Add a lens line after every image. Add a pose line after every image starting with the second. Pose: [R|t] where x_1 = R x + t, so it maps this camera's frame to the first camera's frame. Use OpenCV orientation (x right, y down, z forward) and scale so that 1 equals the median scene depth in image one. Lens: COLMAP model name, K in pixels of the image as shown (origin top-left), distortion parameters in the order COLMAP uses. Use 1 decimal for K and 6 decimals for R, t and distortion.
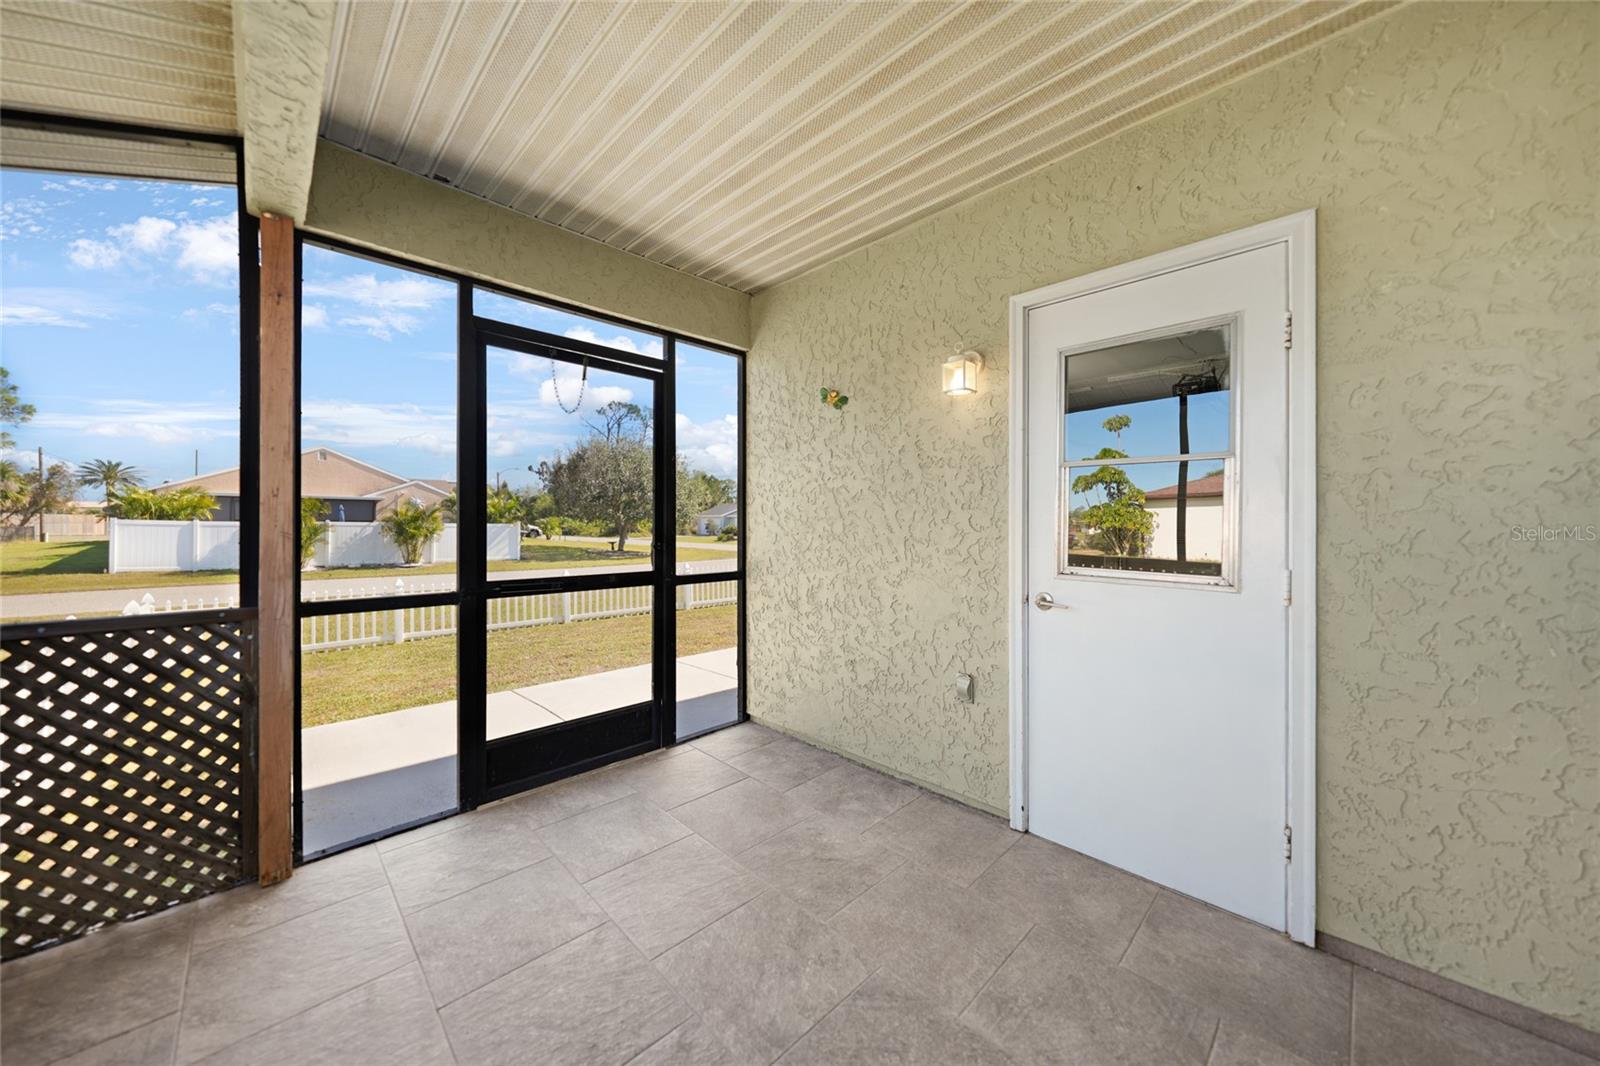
lens RADIAL K [[557.5, 0, 802.3], [0, 557.5, 526.0], [0, 0, 1]] dist [0.001077, -0.000168]
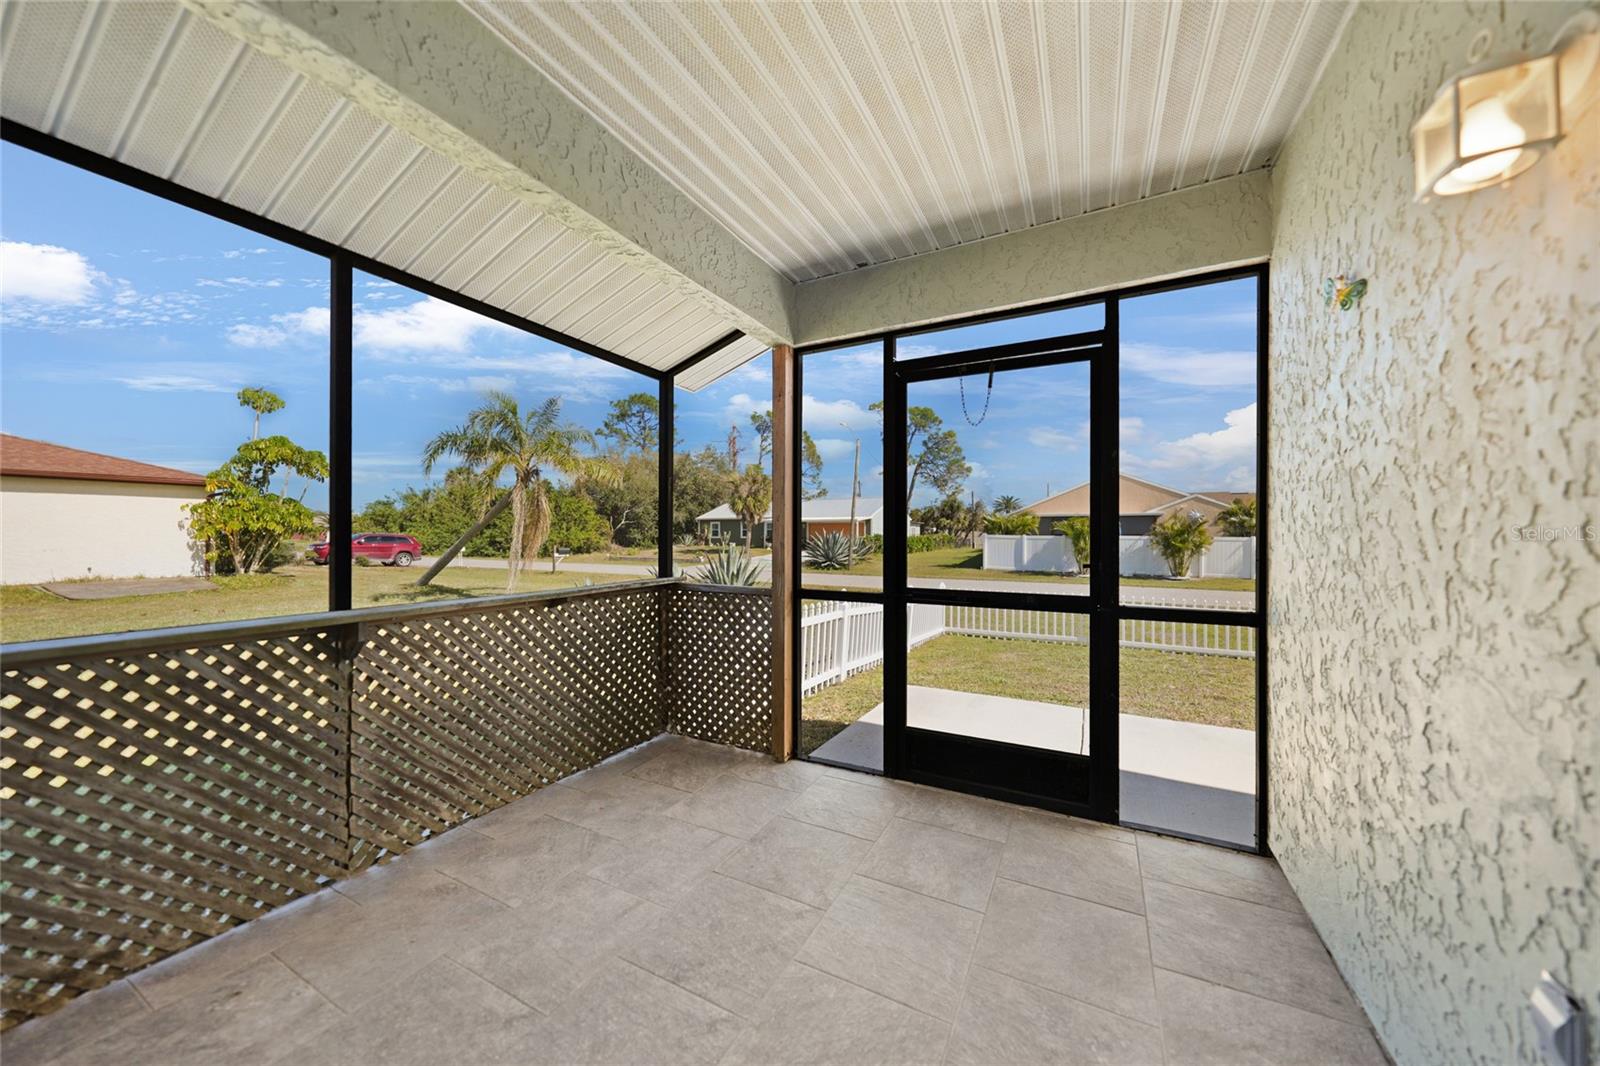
lens RADIAL K [[550.8, 0, 806.1], [0, 550.8, 538.5], [0, 0, 1]] dist [0.000506, 0.000003]
pose [[0.306998, 0.002508, -0.951707, 0.438693], [-0.004024, 0.999991, 0.001338, -0.003573], [0.951702, 0.003419, 0.307005, 0.435980]]
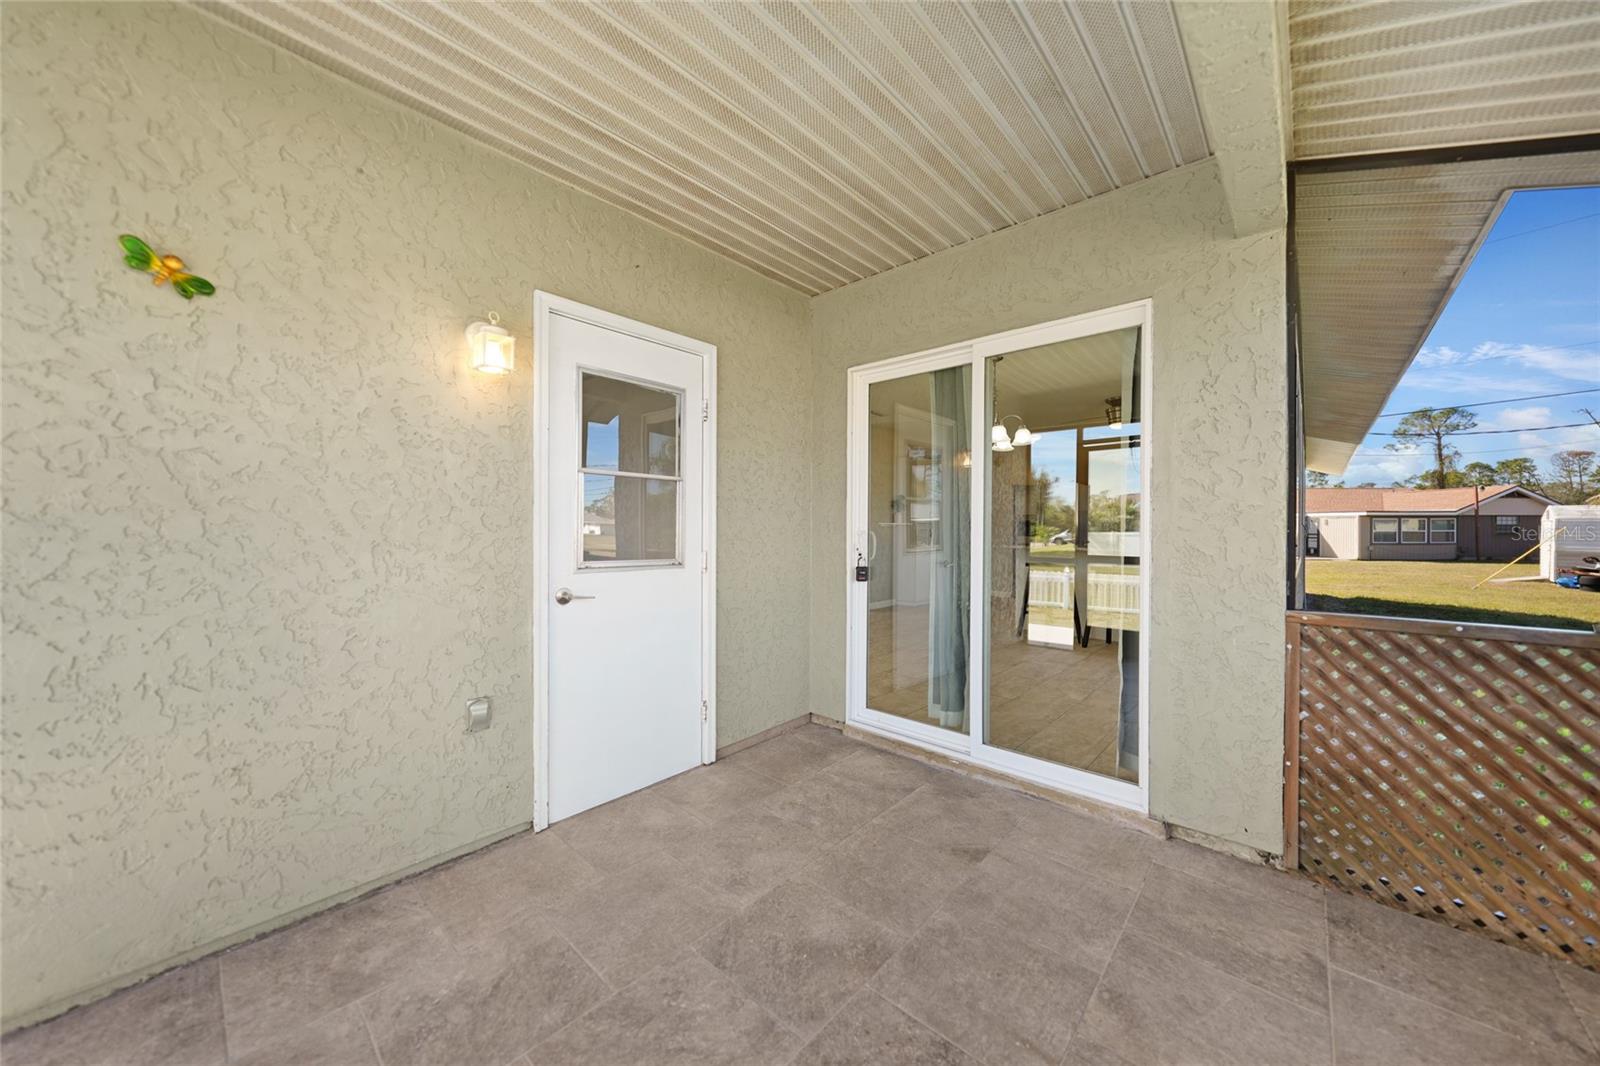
lens RADIAL K [[567.1, 0, 800.0], [0, 567.1, 533.0], [0, 0, 1]] dist [-0.000396, 0.000128]
pose [[-0.063238, -0.015349, 0.997880, -0.567861], [-0.003382, 0.999879, 0.015165, -0.002959], [-0.997993, -0.002416, -0.063282, 0.529730]]
